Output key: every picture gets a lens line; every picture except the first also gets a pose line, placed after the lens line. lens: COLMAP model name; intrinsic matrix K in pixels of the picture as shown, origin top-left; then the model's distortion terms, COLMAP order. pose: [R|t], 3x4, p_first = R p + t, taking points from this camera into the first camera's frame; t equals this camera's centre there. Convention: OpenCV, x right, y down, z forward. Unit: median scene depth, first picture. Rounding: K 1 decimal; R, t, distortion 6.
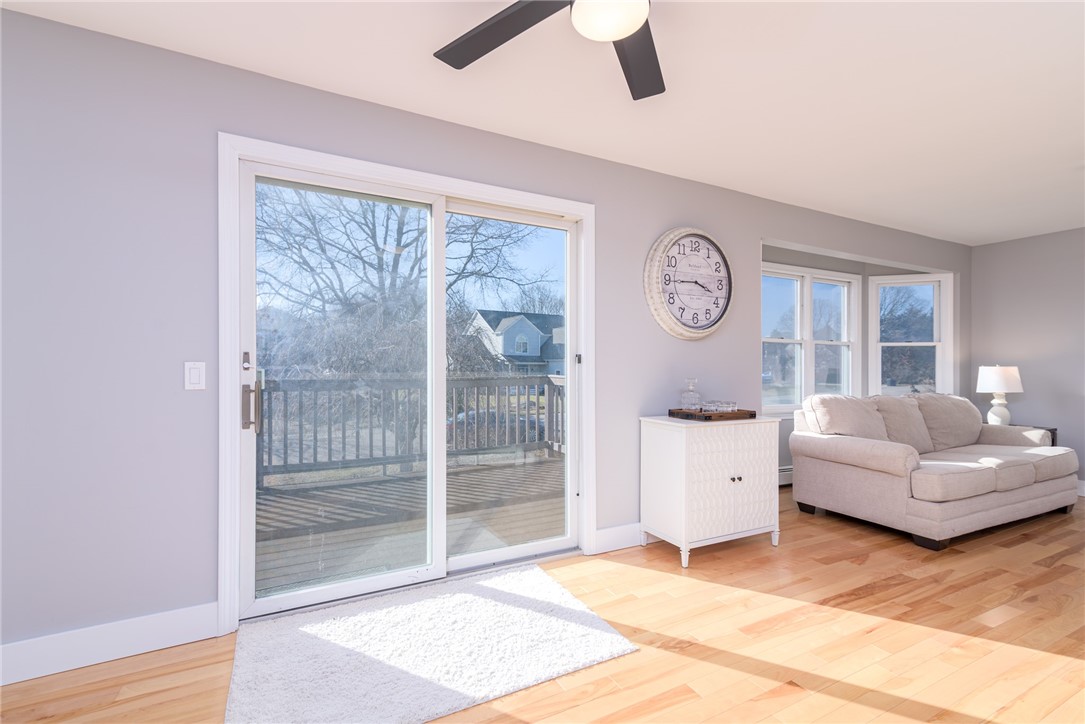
lens RADIAL K [[497.2, 0, 525.3], [0, 497.2, 362.6], [0, 0, 1]] dist [0.019473, -0.001305]
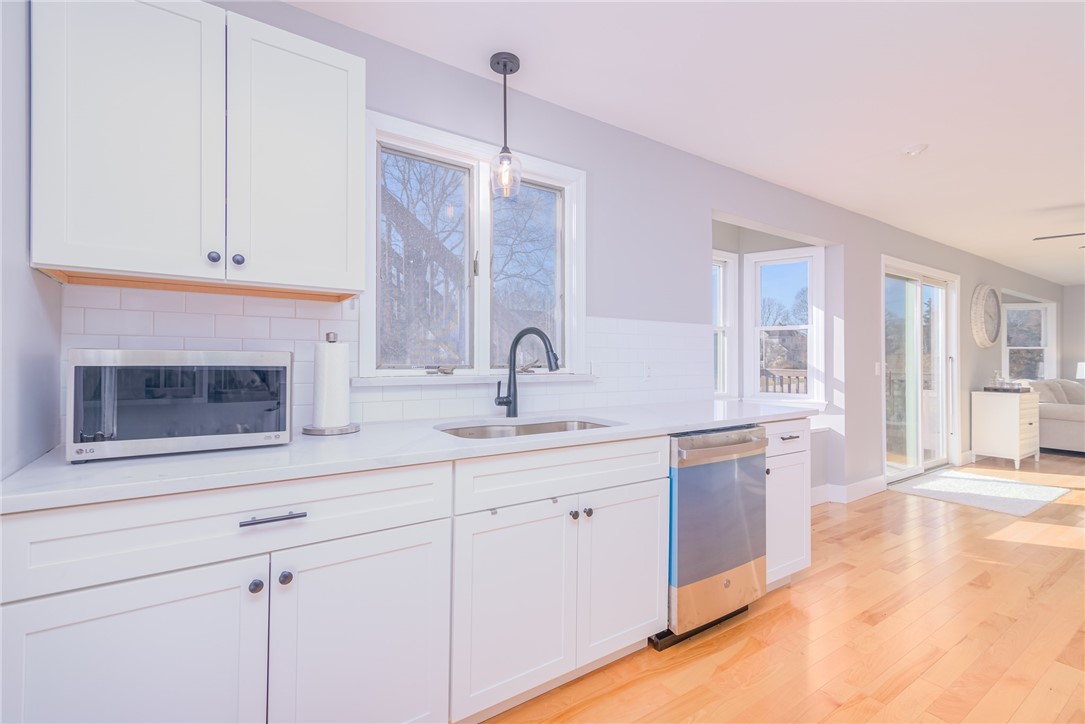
lens RADIAL K [[497.2, 0, 540.0], [0, 497.2, 356.1], [0, 0, 1]] dist [0.019473, -0.001305]
pose [[0.993283, 0.000211, 0.115712, -1.345197], [-0.000120, 1.000000, -0.000788, -0.015050], [-0.115712, 0.000769, 0.993283, -0.552999]]
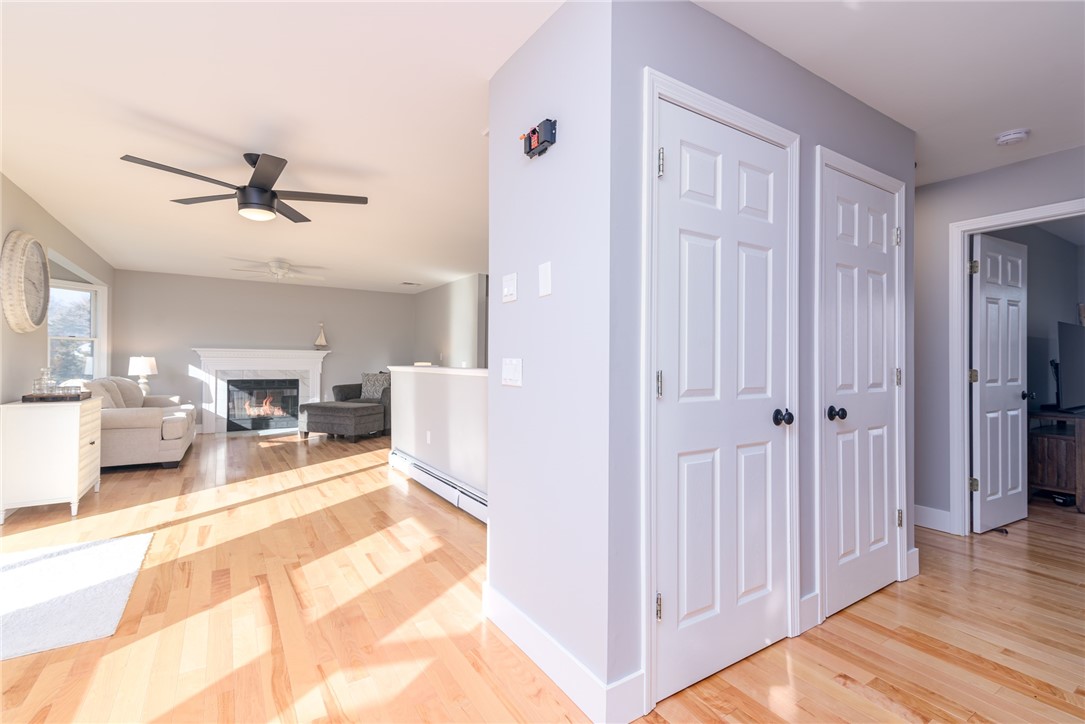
lens RADIAL K [[497.2, 0, 547.7], [0, 497.2, 359.6], [0, 0, 1]] dist [0.019473, -0.001305]
pose [[-0.088398, -0.002009, 0.996083, -0.843757], [-0.015063, 0.999886, 0.000680, -0.005078], [-0.995971, -0.014944, -0.088418, -0.064467]]
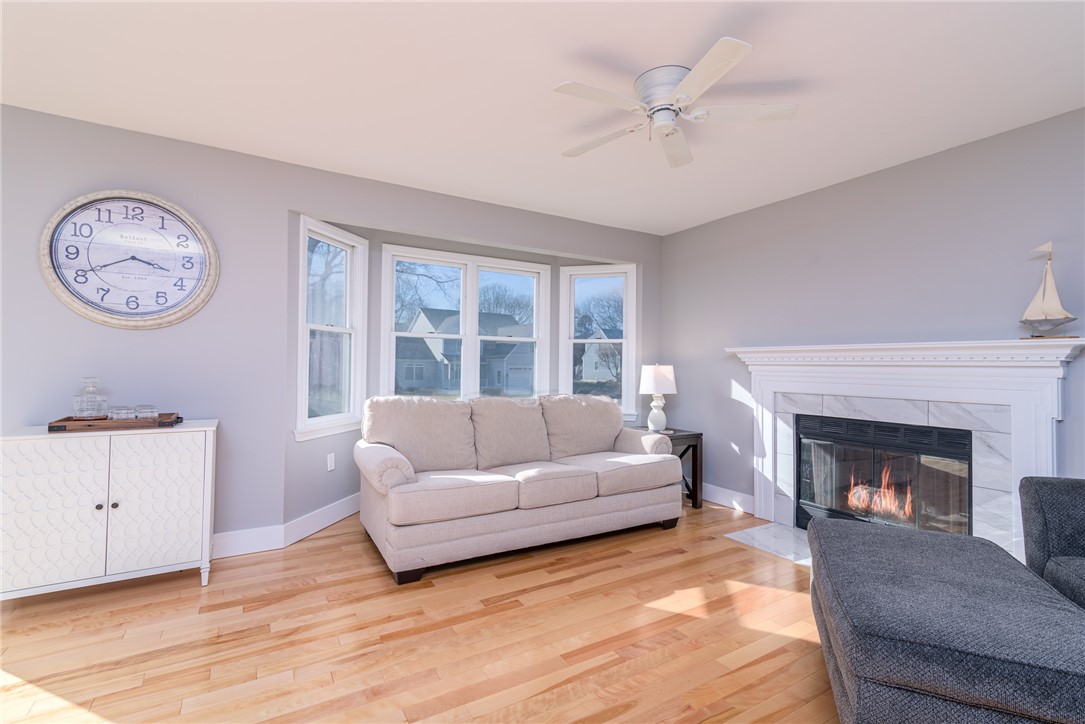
lens RADIAL K [[497.2, 0, 533.6], [0, 497.2, 357.2], [0, 0, 1]] dist [0.019473, -0.001305]
pose [[0.998811, 0.005146, 0.048478, 0.891020], [-0.004595, 0.999924, -0.011463, 0.005445], [-0.048534, 0.011227, 0.998758, 0.148172]]
